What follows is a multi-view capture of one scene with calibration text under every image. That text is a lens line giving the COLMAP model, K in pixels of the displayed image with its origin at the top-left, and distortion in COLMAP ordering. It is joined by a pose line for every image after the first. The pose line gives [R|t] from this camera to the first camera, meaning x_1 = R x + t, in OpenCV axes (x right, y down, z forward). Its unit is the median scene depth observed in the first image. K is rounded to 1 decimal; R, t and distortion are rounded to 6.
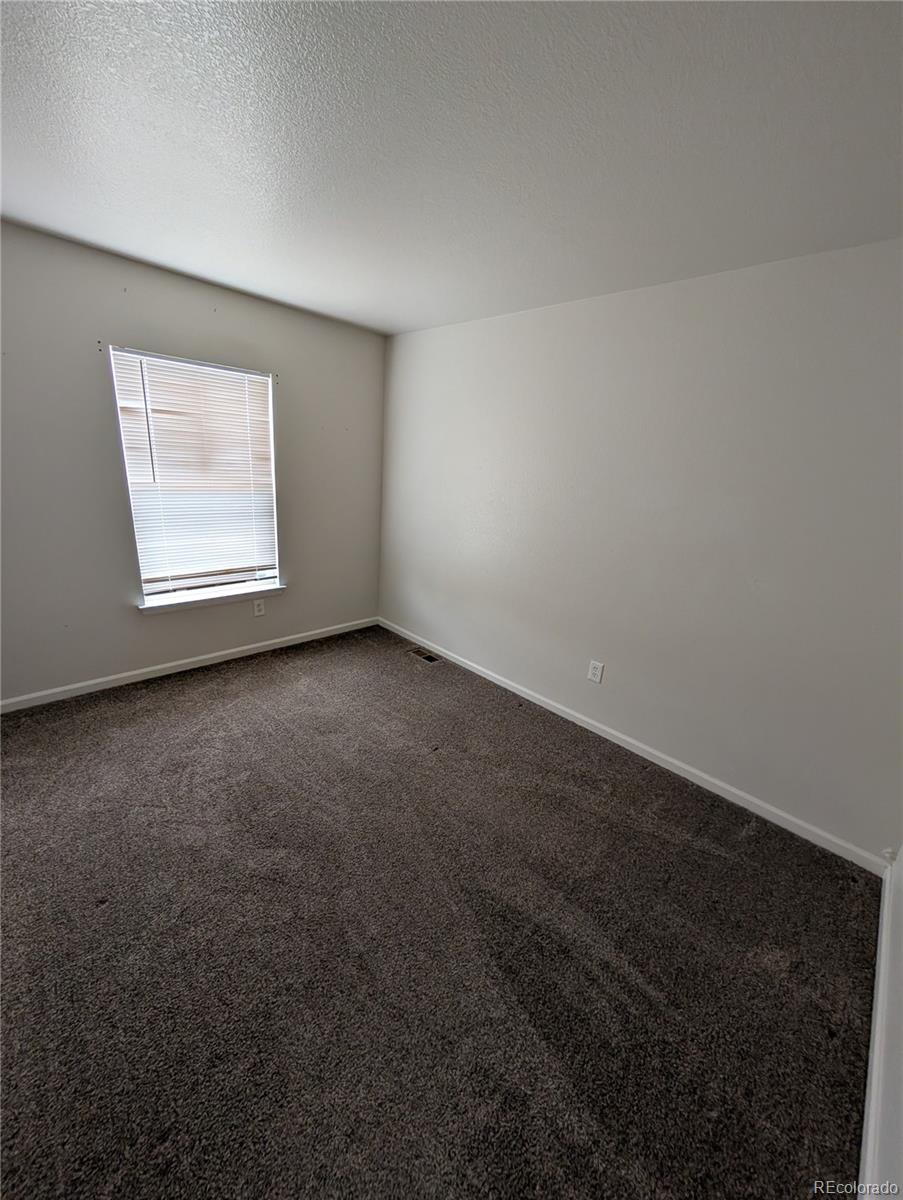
lens RADIAL K [[452.9, 0, 449.2], [0, 452.9, 614.1], [0, 0, 1]] dist [0.000838, 0.000103]
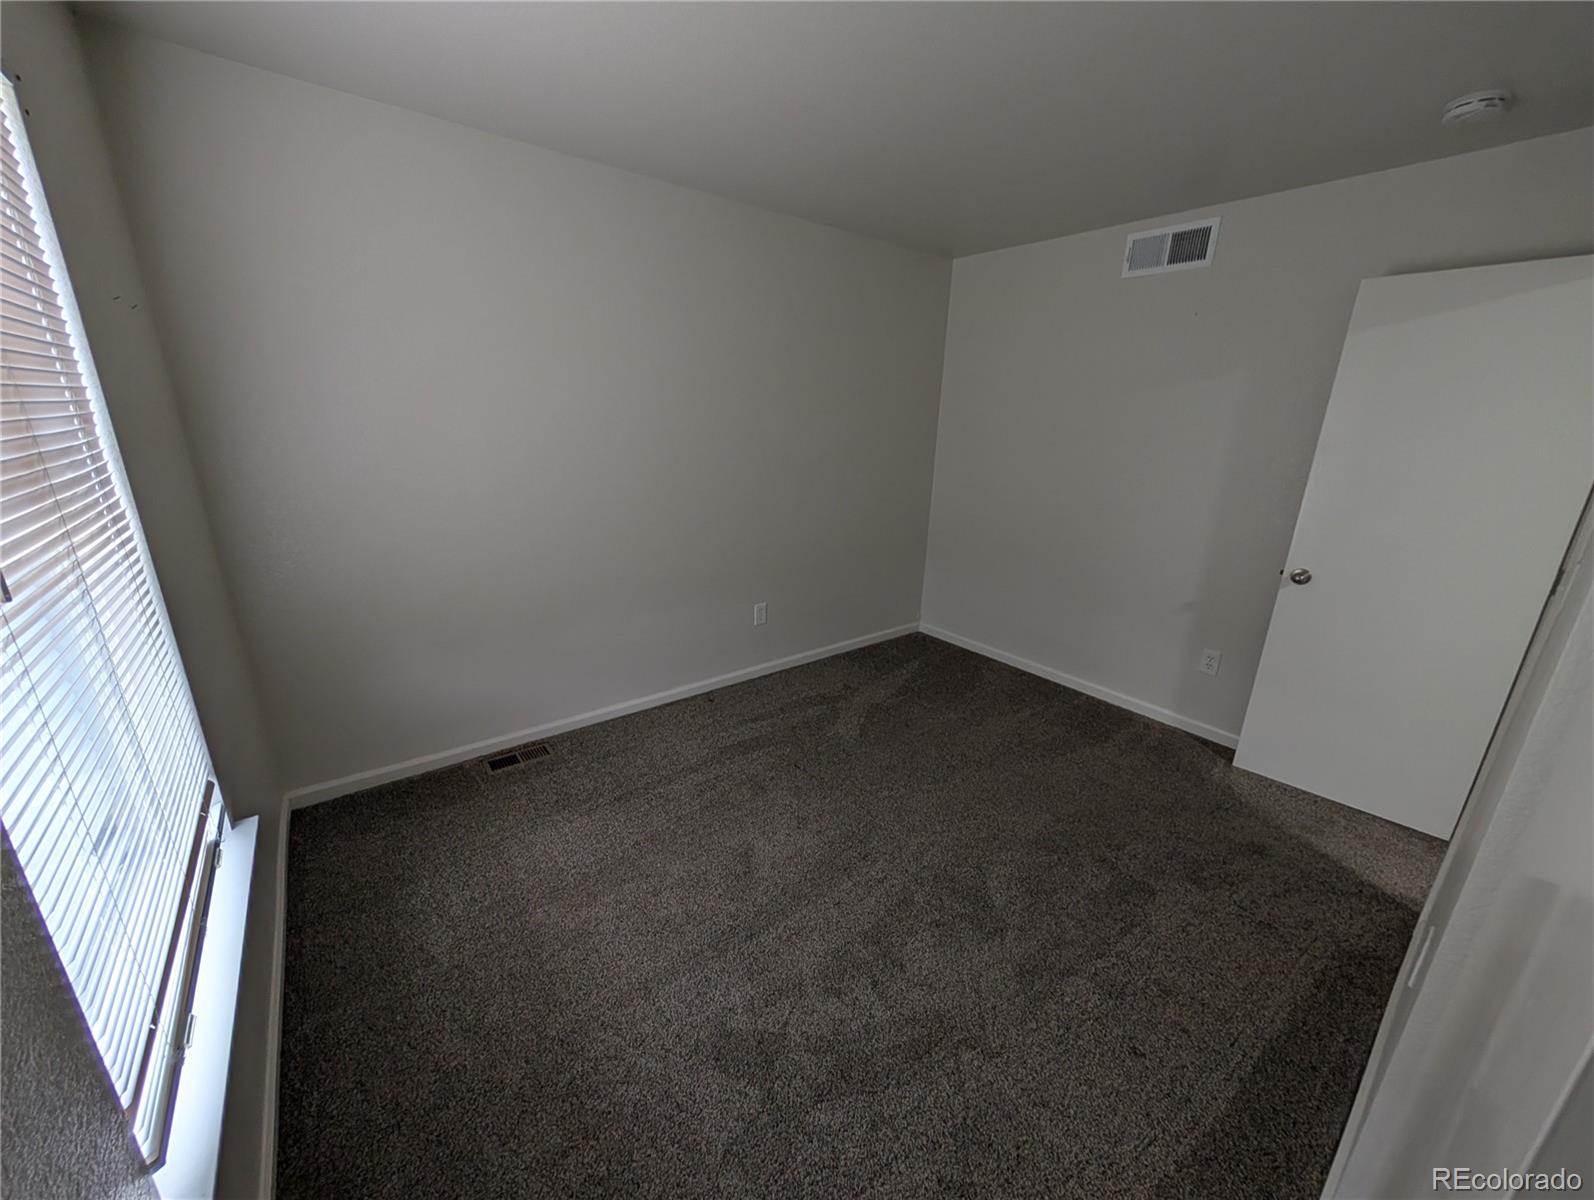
lens RADIAL K [[601.5, 0, 797.0], [0, 601.5, 600.0], [0, 0, 1]] dist [0.000838, 0.000103]
pose [[0.120922, -0.365883, 0.922772, -0.839058], [0.309056, 0.897267, 0.315271, -0.279389], [-0.943325, 0.247065, 0.221577, 0.644070]]
